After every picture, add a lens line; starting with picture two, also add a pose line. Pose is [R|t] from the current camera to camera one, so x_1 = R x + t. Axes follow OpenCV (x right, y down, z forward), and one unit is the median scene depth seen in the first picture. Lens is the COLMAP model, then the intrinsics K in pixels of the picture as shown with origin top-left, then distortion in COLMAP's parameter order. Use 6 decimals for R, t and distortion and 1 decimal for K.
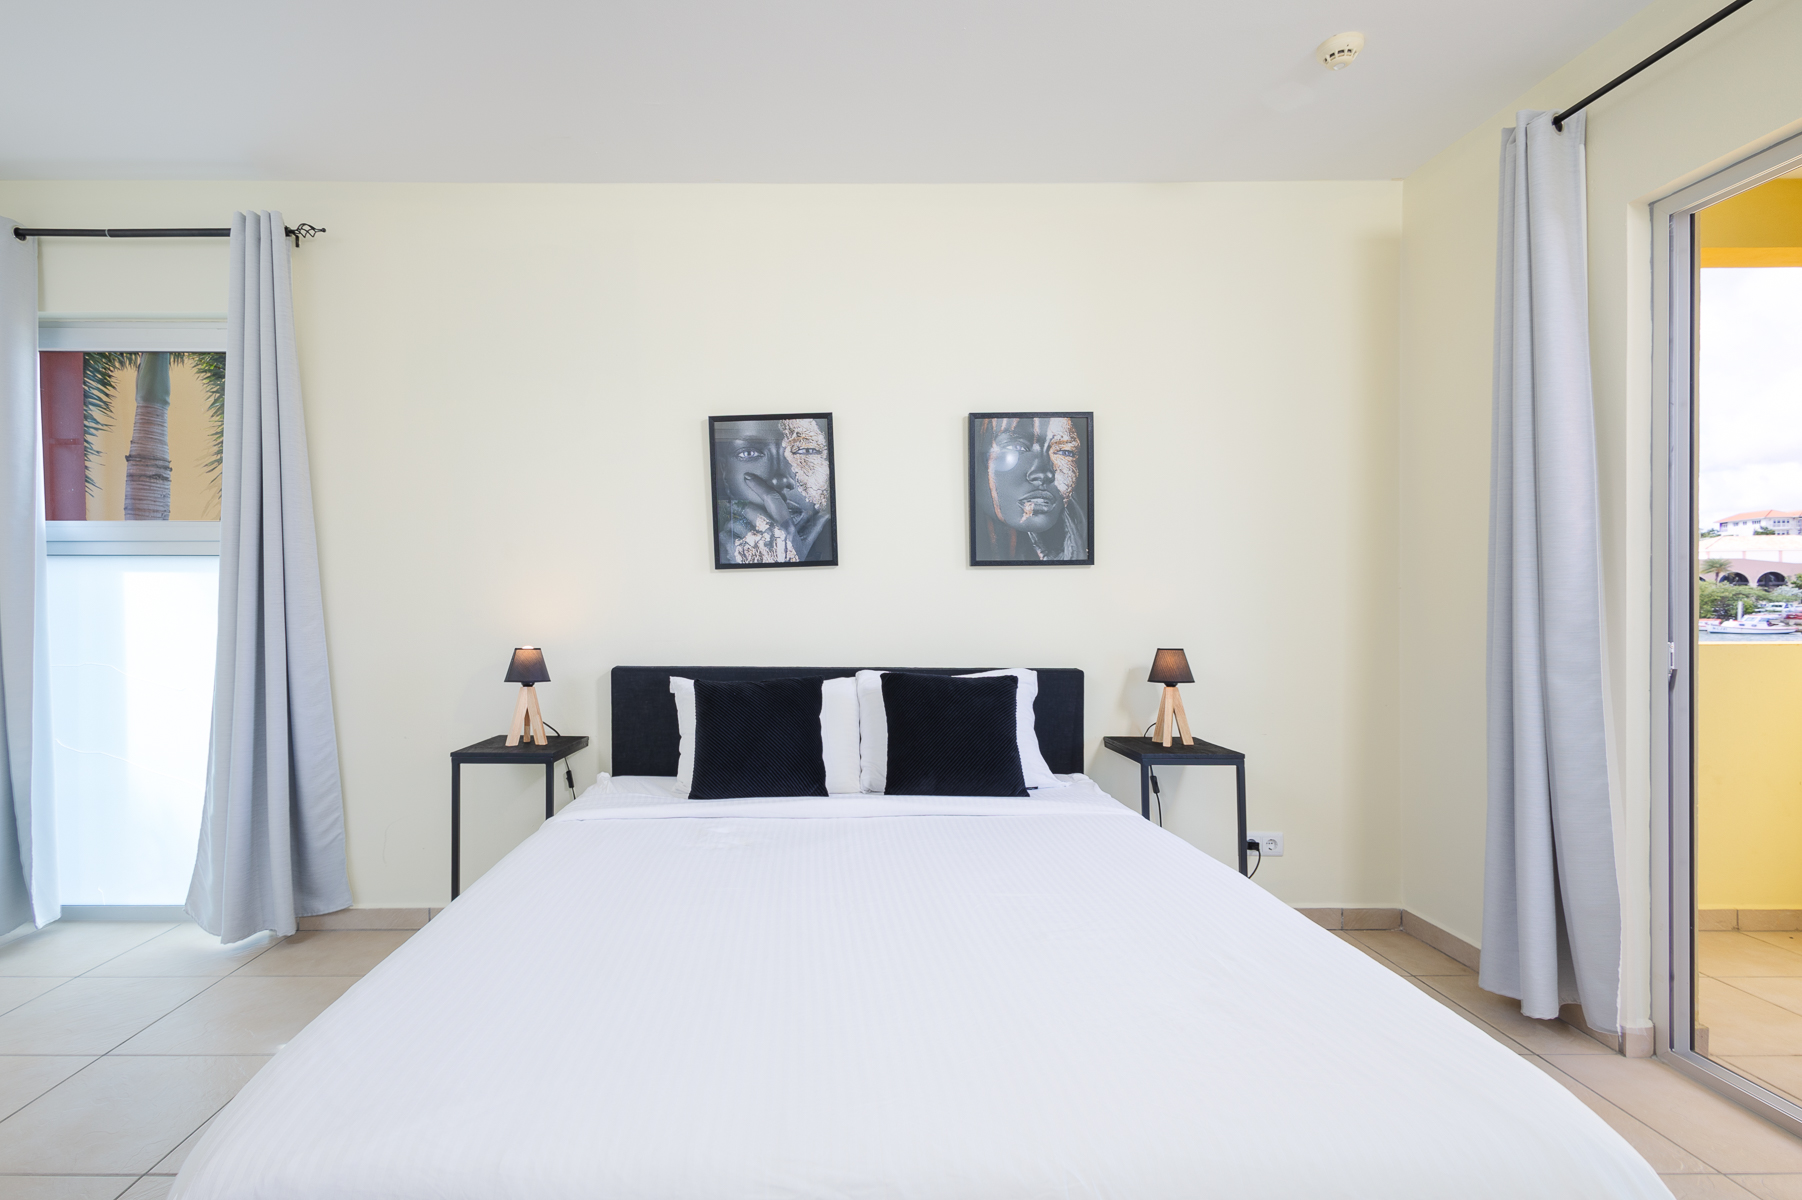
lens RADIAL K [[835.4, 0, 901.8], [0, 835.4, 607.2], [0, 0, 1]] dist [0.003121, -0.000219]
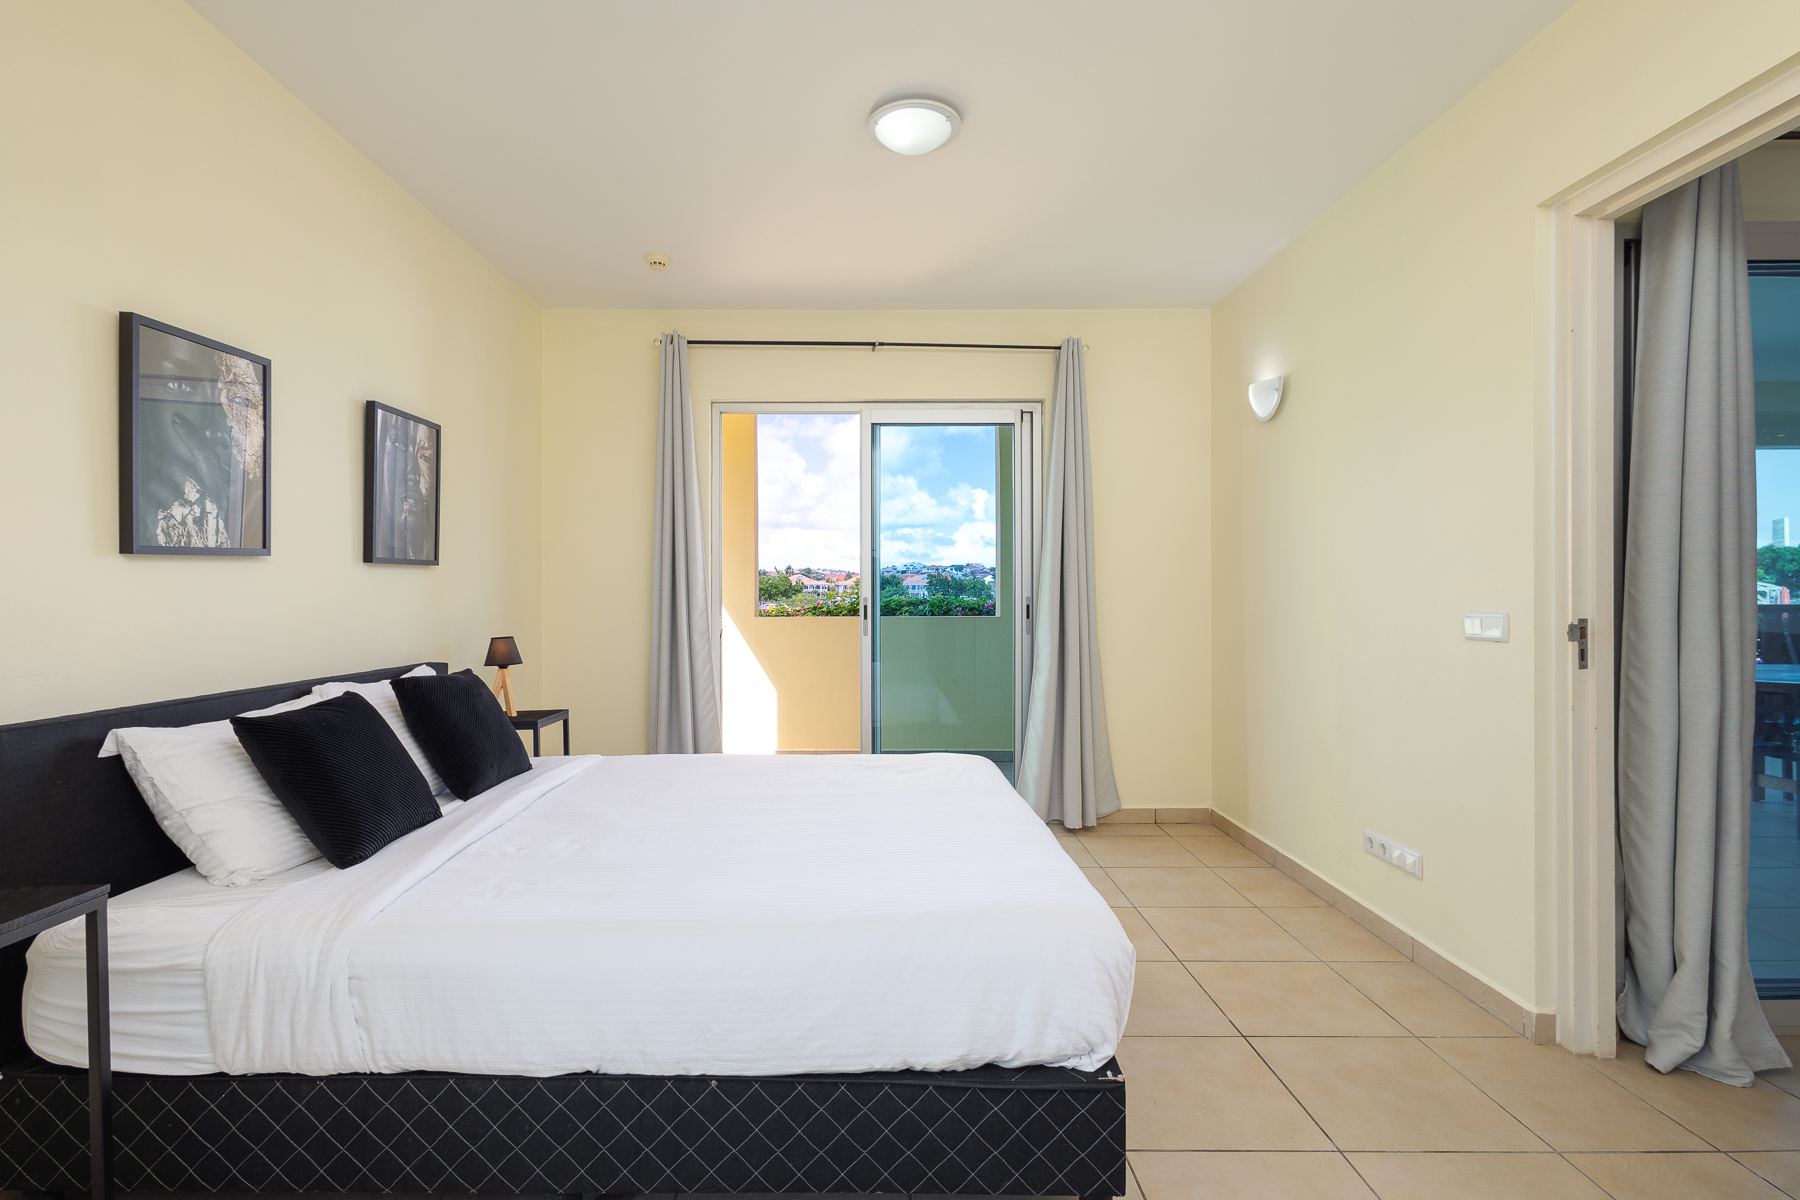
lens RADIAL K [[834.5, 0, 896.3], [0, 834.5, 591.7], [0, 0, 1]] dist [0.003121, -0.000219]
pose [[-0.027439, 0.000443, 0.999623, -0.876399], [0.007477, 0.999972, -0.000238, -0.011856], [-0.999596, 0.007468, -0.027442, 0.436088]]
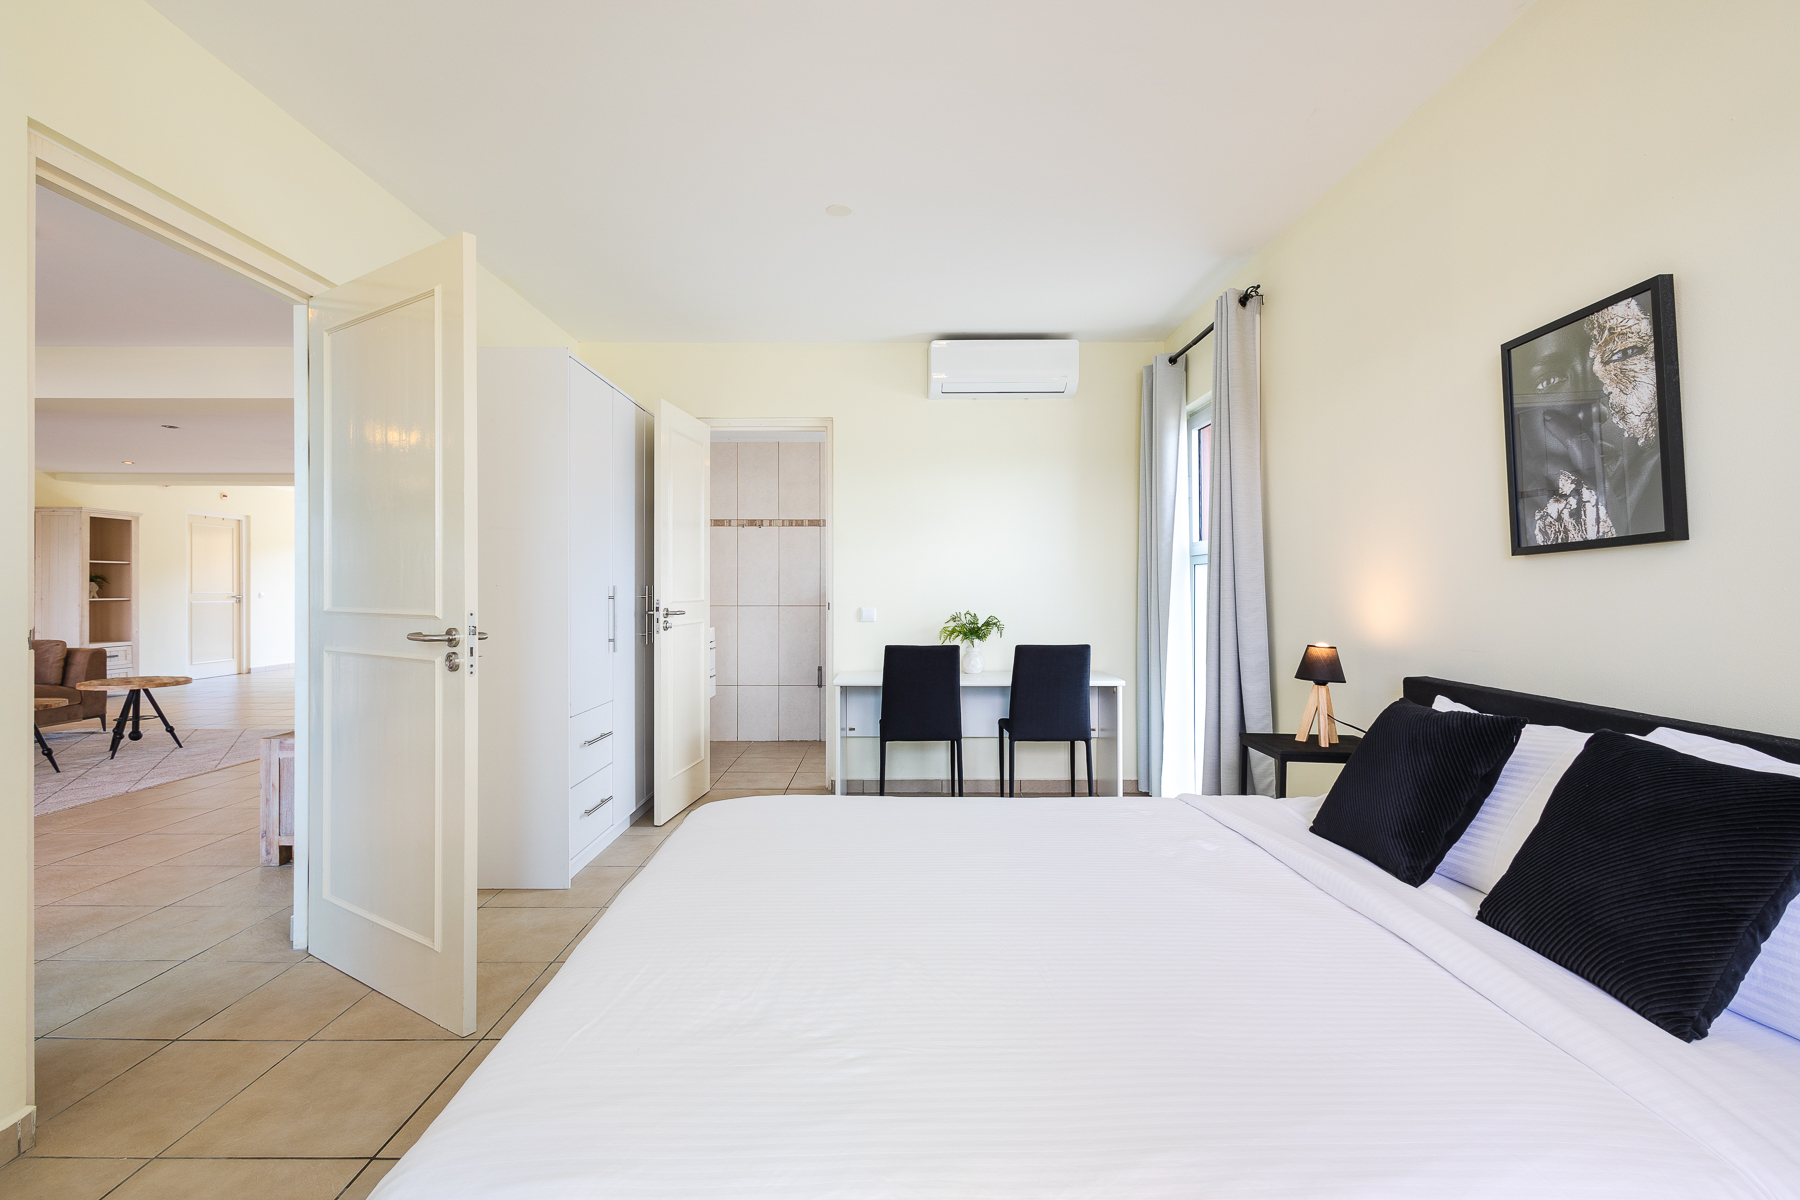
lens RADIAL K [[834.5, 0, 900.5], [0, 834.5, 594.0], [0, 0, 1]] dist [0.003121, -0.000219]
pose [[0.006275, 0.005140, -0.999967, 0.487974], [-0.005026, 0.999974, 0.005109, -0.013563], [0.999968, 0.004994, 0.006301, 0.472574]]
